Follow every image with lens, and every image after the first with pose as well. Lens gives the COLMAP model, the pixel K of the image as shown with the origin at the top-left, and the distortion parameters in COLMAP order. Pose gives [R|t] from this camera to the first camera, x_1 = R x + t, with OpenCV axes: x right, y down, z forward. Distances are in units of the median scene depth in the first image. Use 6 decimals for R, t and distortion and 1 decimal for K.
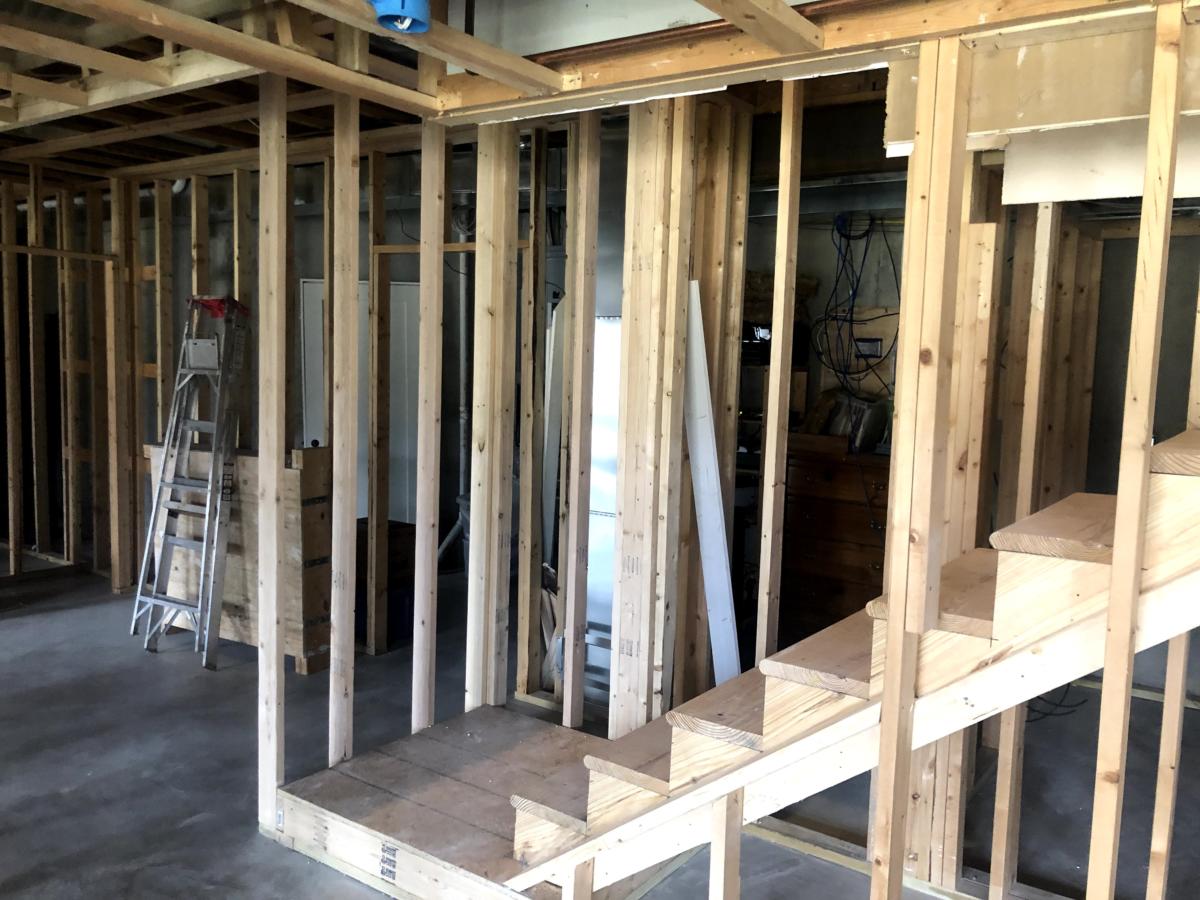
lens RADIAL K [[995.0, 0, 600.5], [0, 995.0, 444.3], [0, 0, 1]] dist [0.009641, -0.003366]
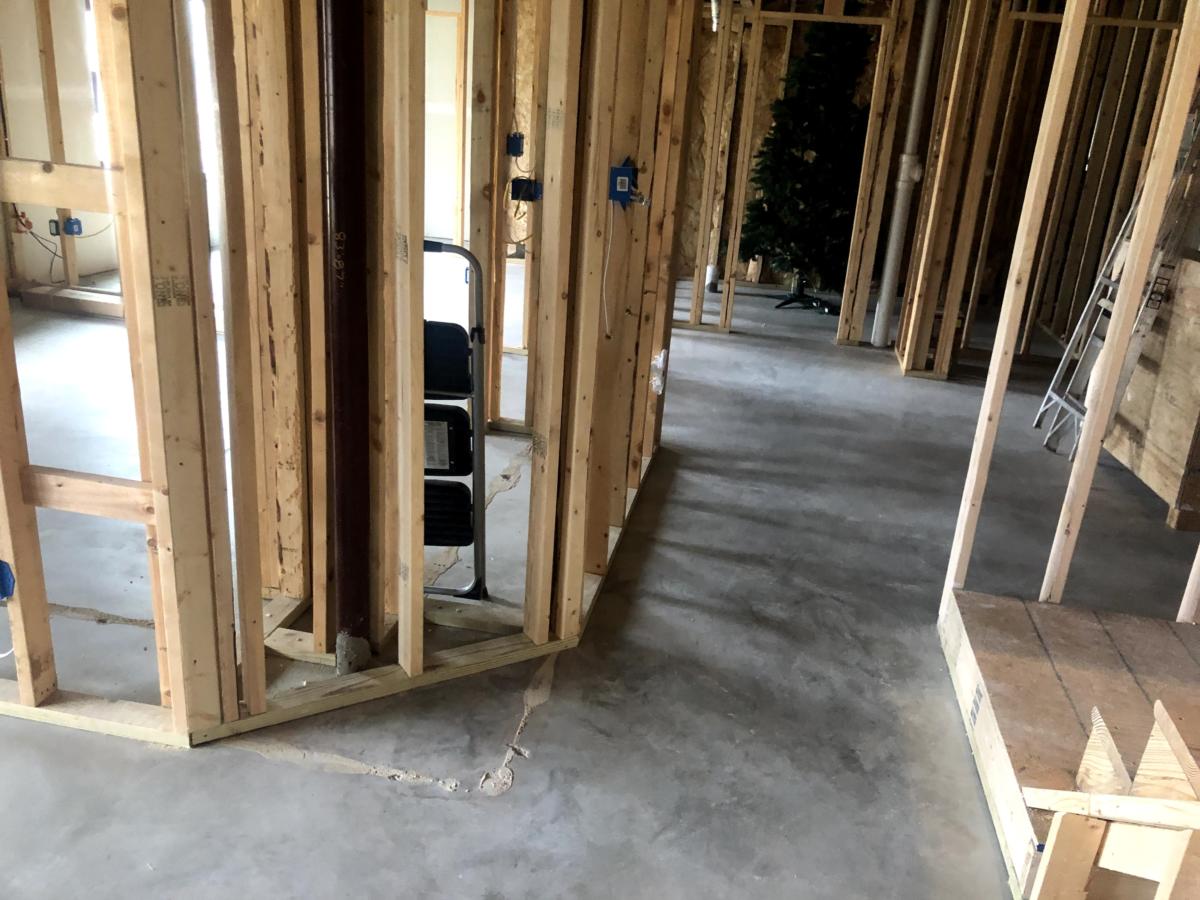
lens RADIAL K [[995.0, 0, 603.1], [0, 995.0, 447.4], [0, 0, 1]] dist [0.009641, -0.003366]
pose [[0.415555, 0.306819, -0.856257, 0.298967], [-0.142509, 0.951725, 0.271866, 0.006022], [0.898335, 0.009049, 0.439219, 0.272648]]
